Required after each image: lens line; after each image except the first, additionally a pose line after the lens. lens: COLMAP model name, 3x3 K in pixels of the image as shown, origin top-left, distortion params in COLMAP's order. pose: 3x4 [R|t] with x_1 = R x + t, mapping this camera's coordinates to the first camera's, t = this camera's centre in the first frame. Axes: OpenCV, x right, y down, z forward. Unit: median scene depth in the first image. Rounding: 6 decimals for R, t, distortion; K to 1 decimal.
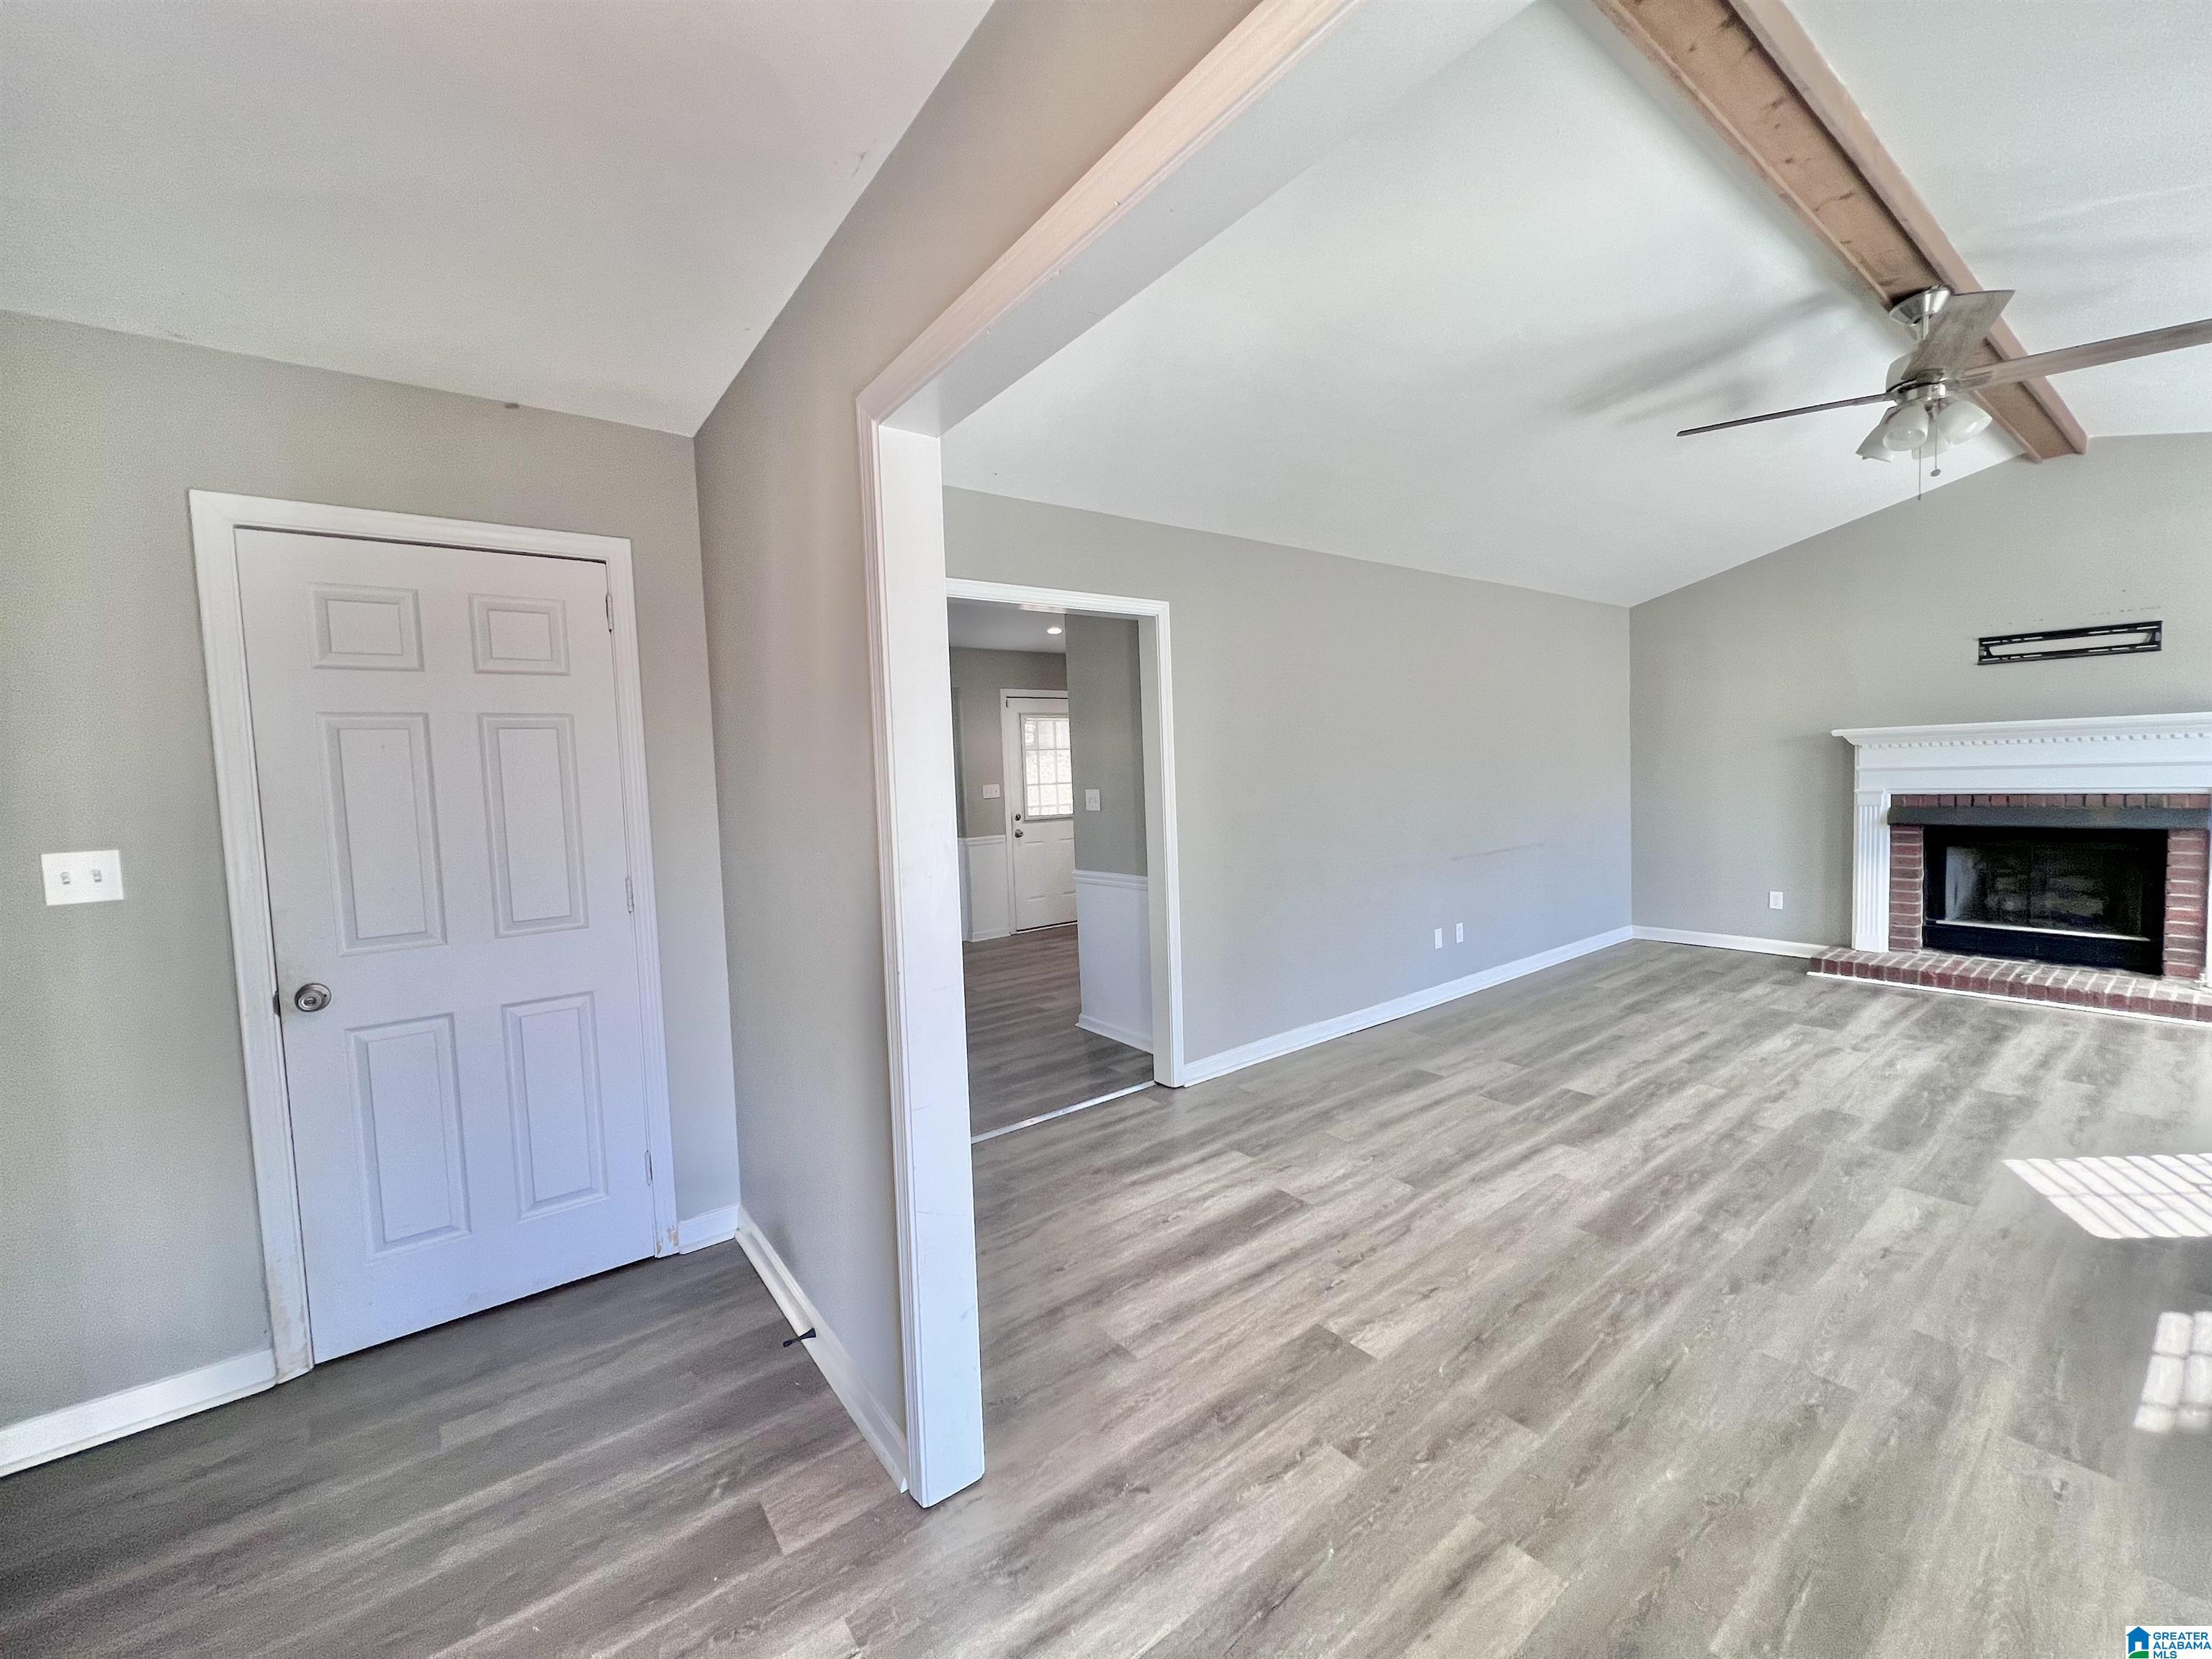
lens RADIAL K [[878.9, 0, 1106.0], [0, 878.9, 829.5], [0, 0, 1]] dist [0.001875, 0.000158]
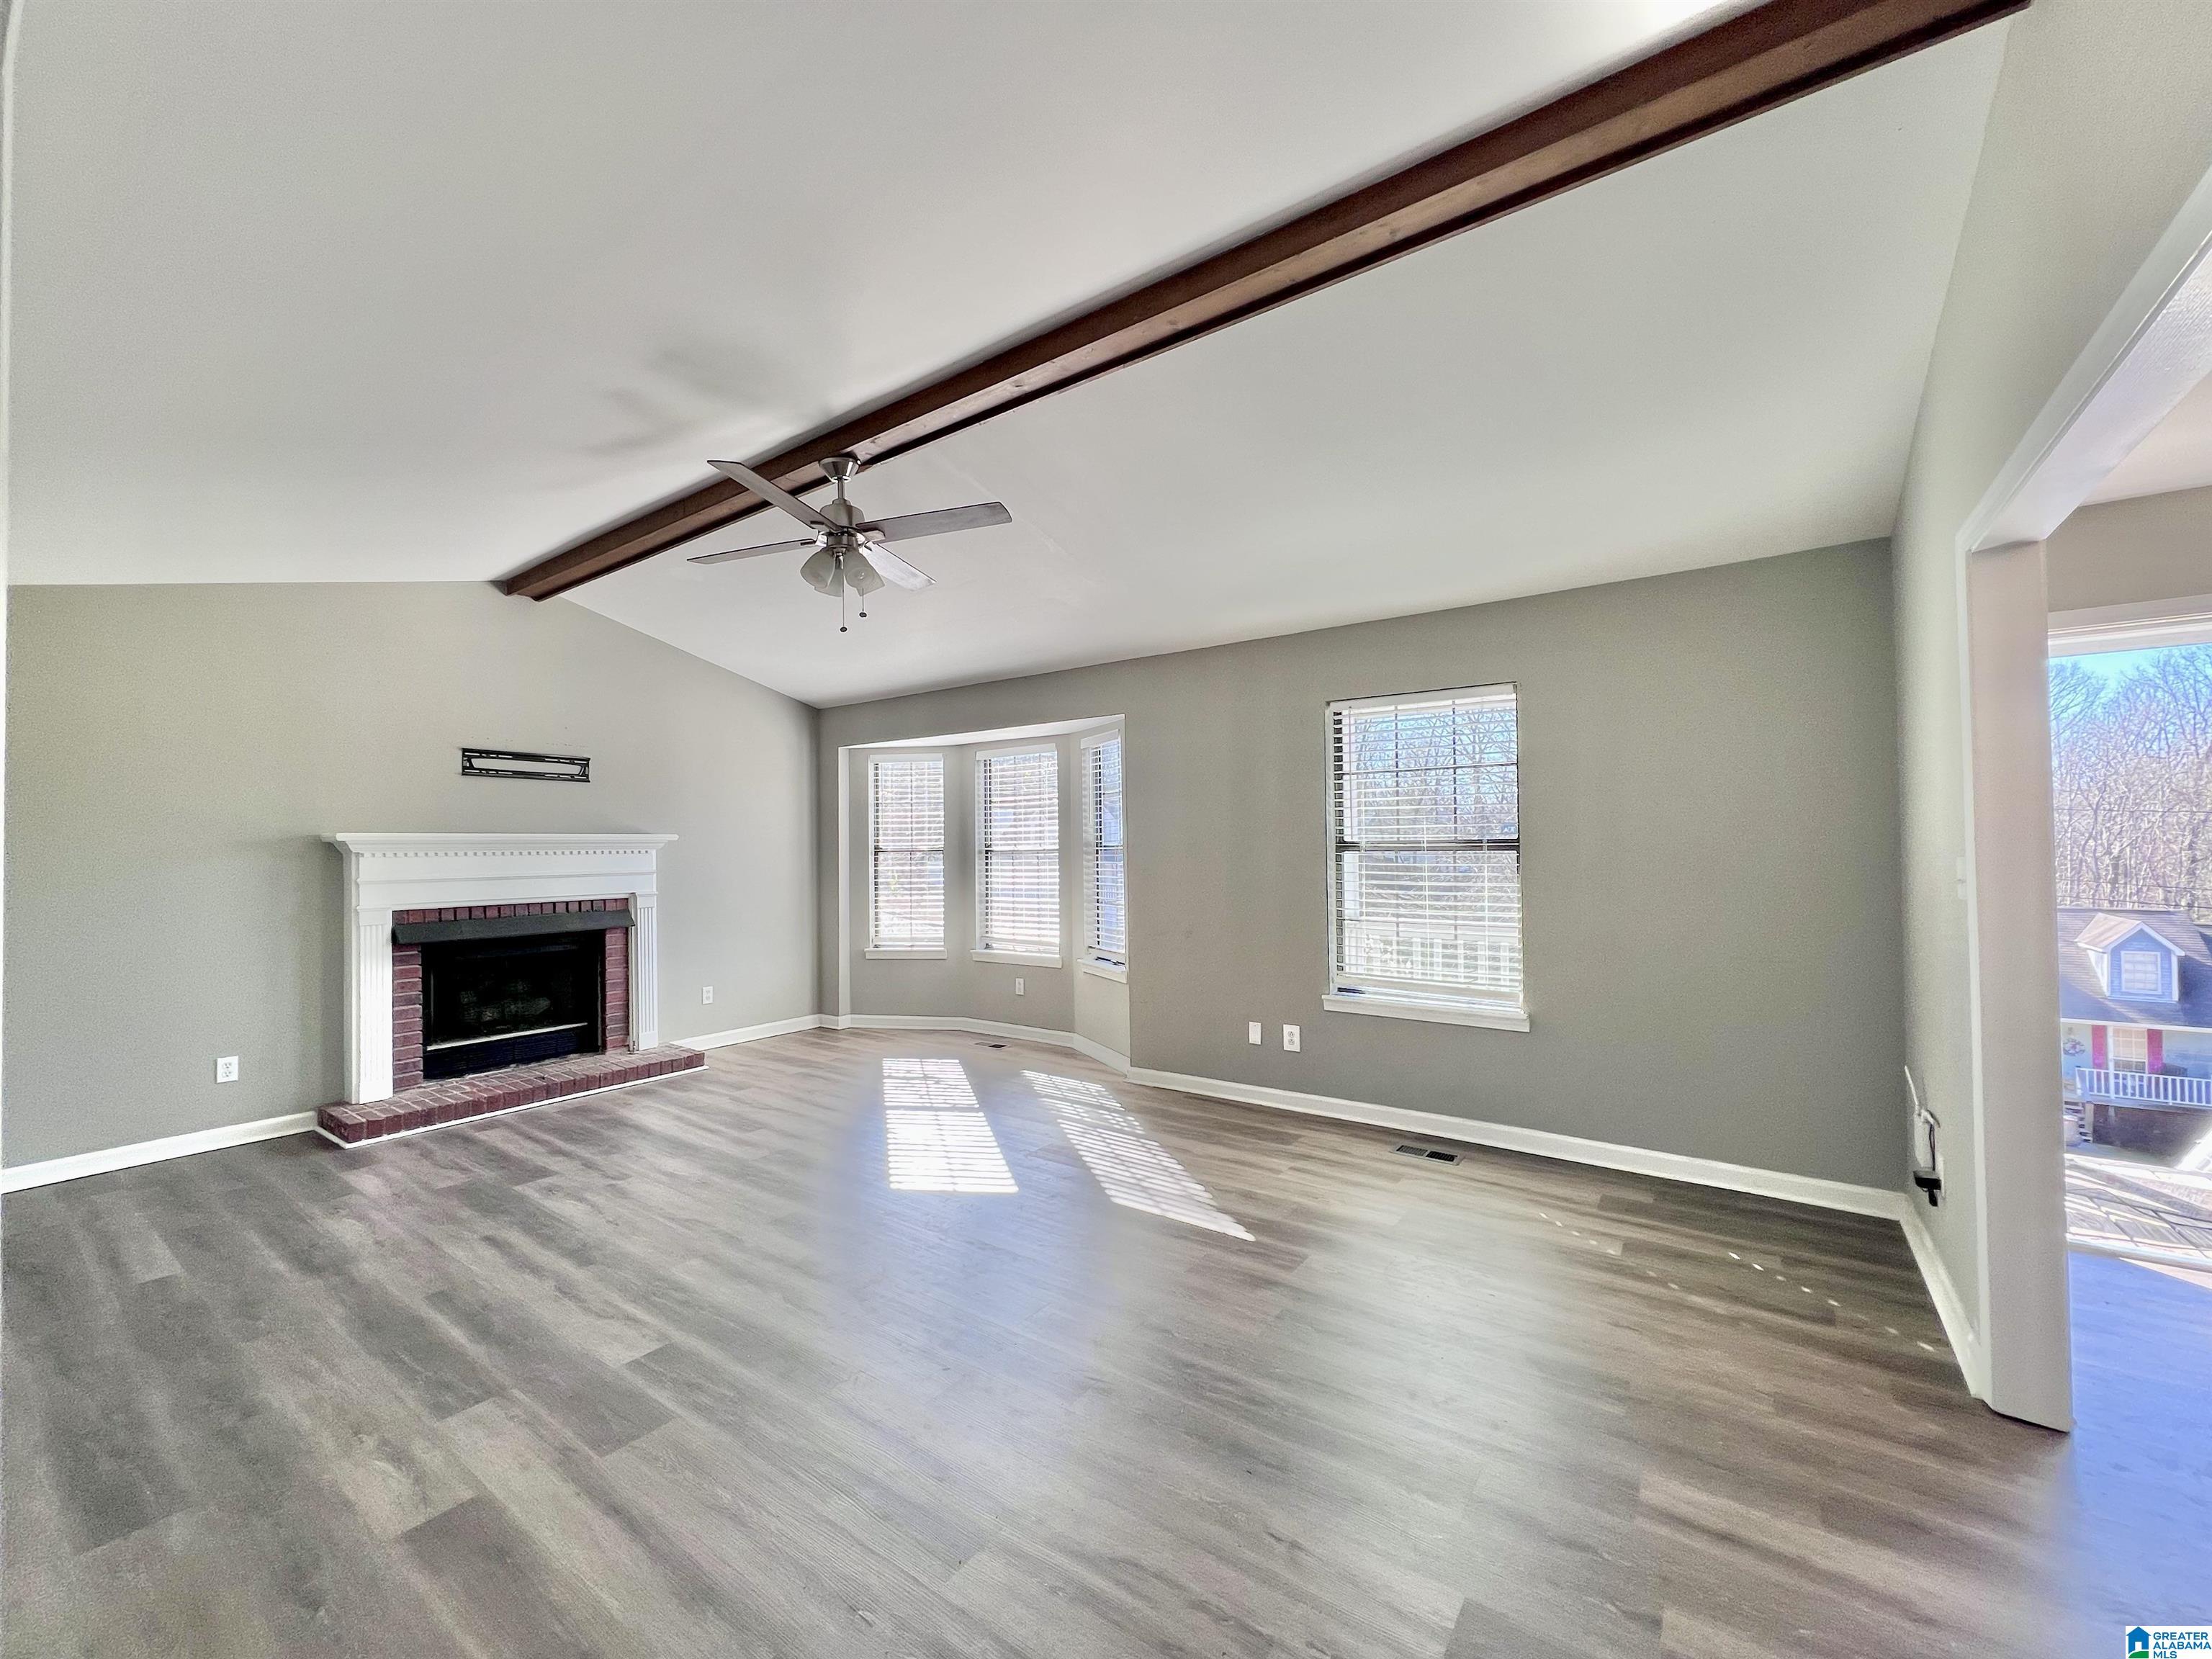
lens RADIAL K [[884.0, 0, 1106.0], [0, 884.0, 829.5], [0, 0, 1]] dist [0.002457, 0.000043]
pose [[-0.291272, 0.061683, 0.954650, -0.170711], [0.086870, 0.995502, -0.037818, -0.028985], [-0.952688, 0.071915, -0.295320, 0.664587]]
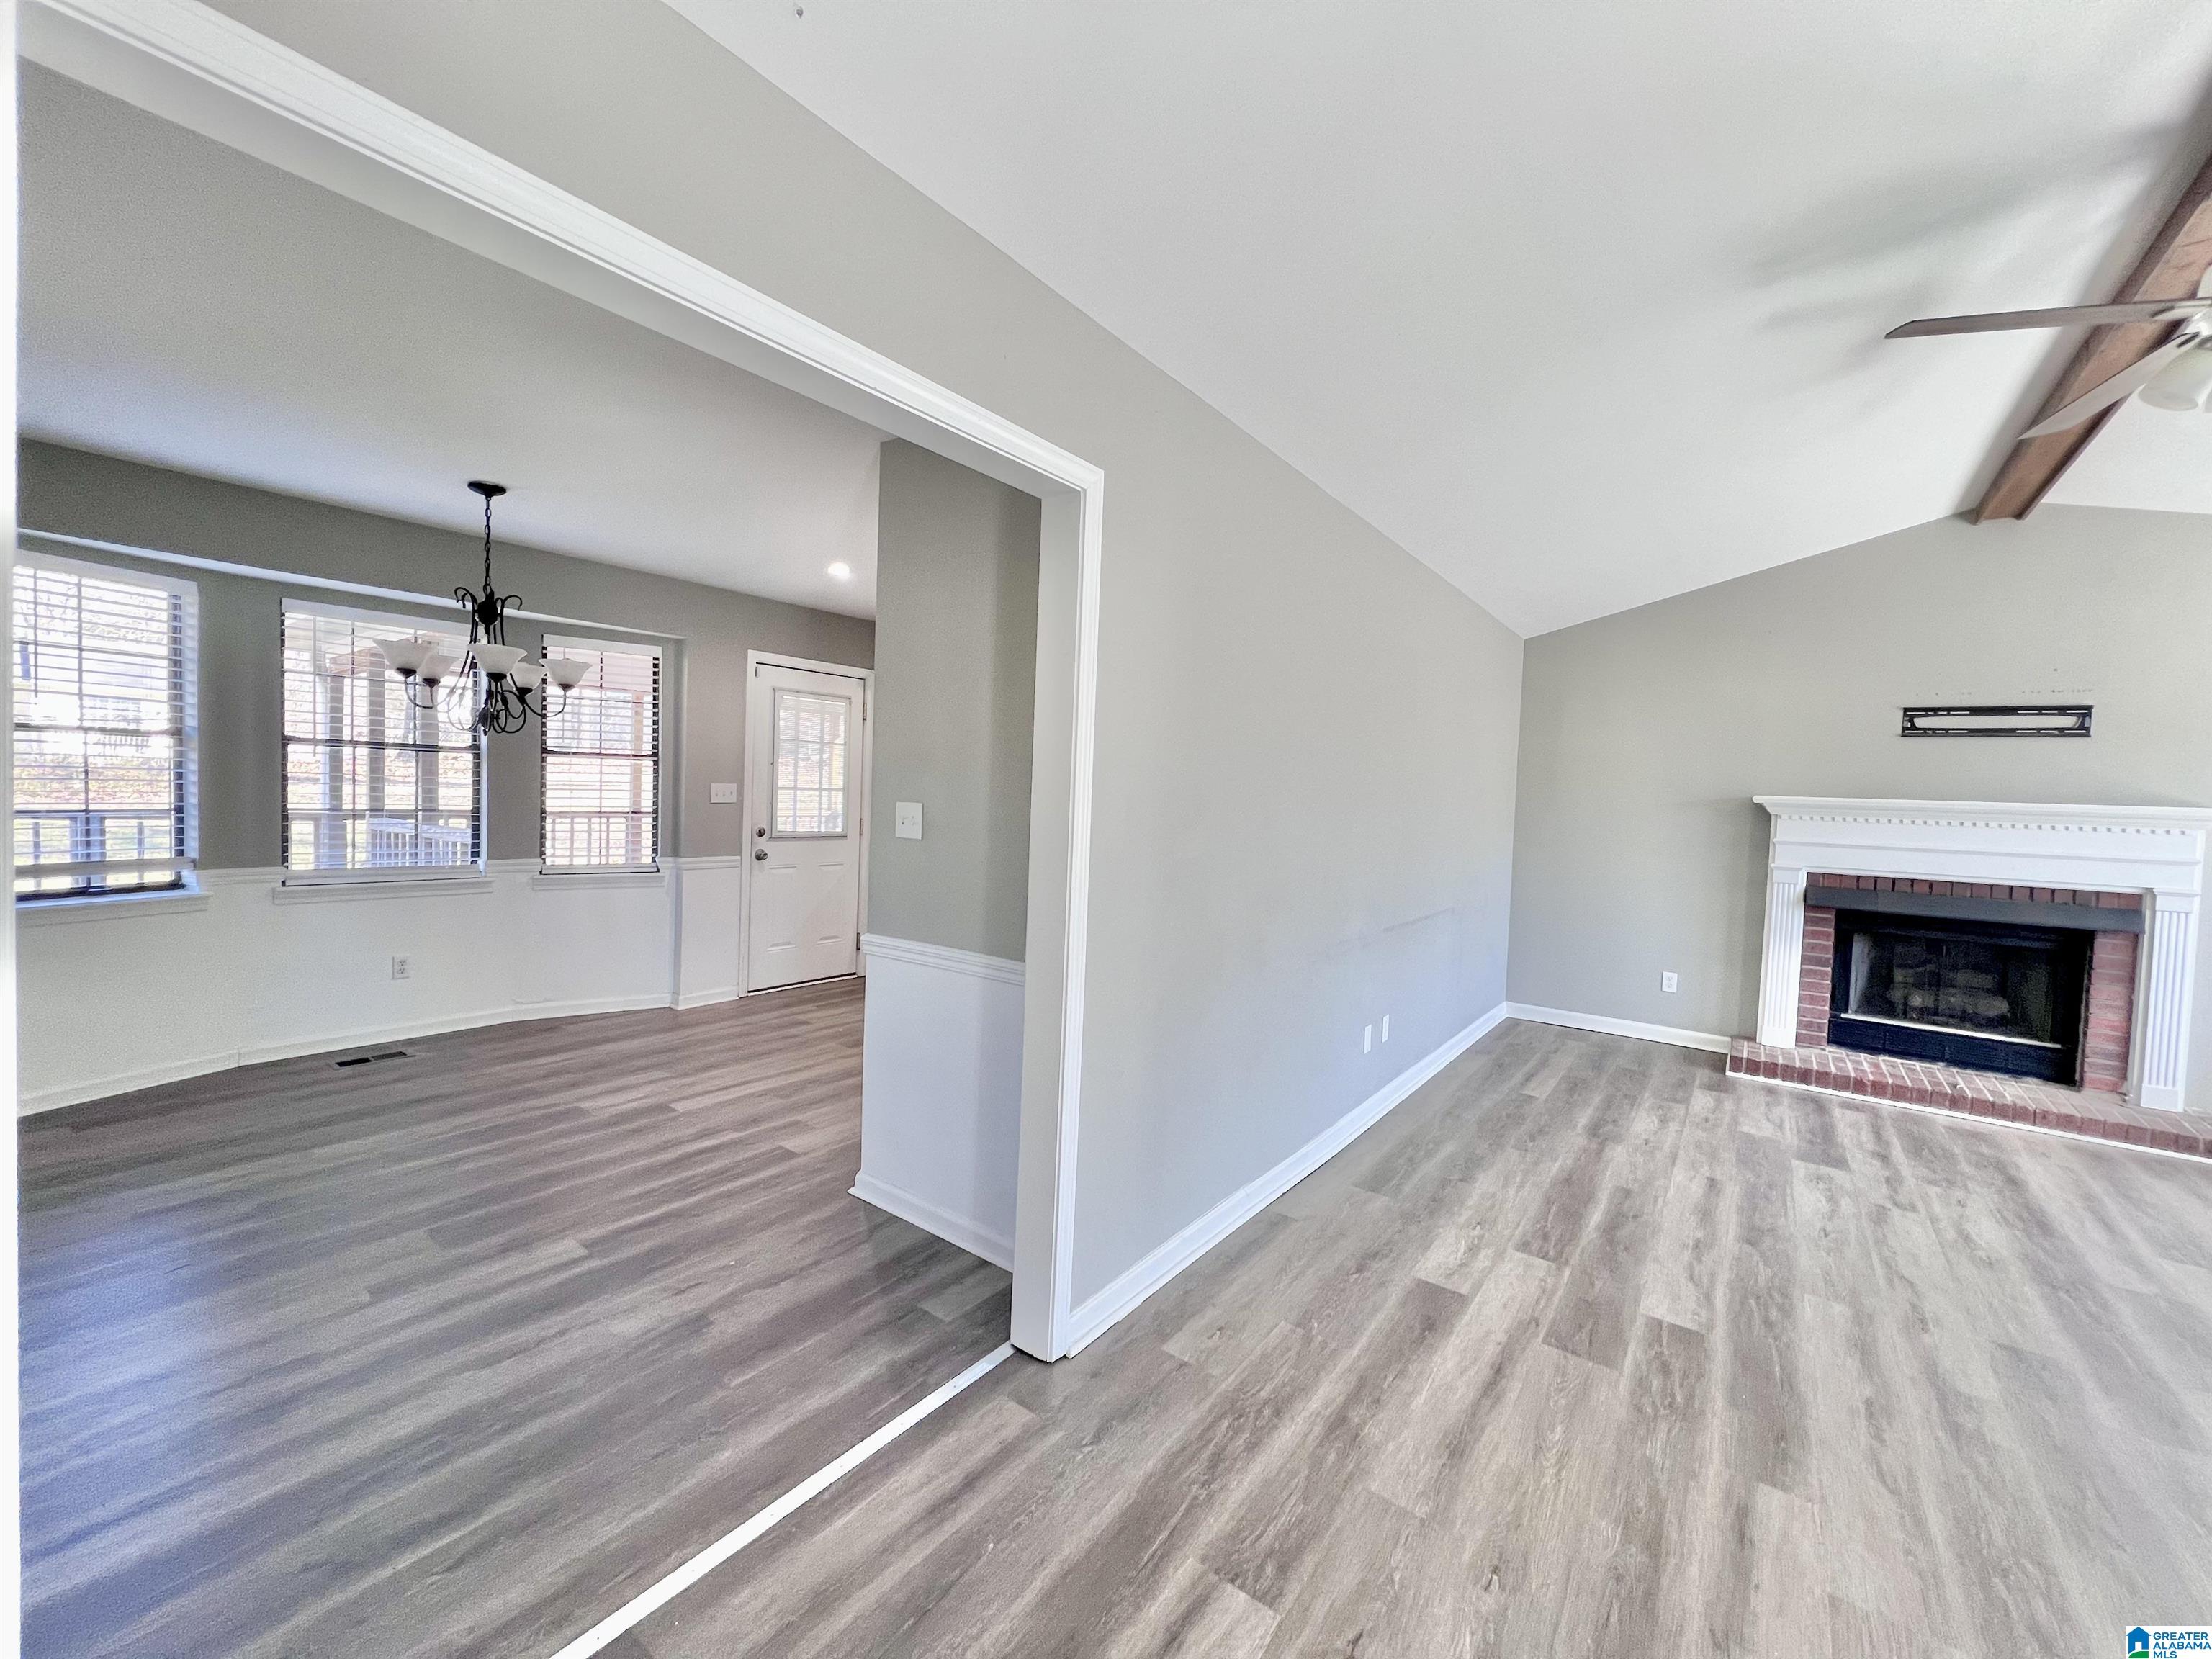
lens RADIAL K [[878.9, 0, 1106.0], [0, 878.9, 829.5], [0, 0, 1]] dist [0.001875, 0.000158]
pose [[0.957872, 0.063764, 0.280029, -0.053025], [-0.057434, 0.997875, -0.030760, -0.016680], [-0.281395, 0.013381, 0.959499, 0.388329]]
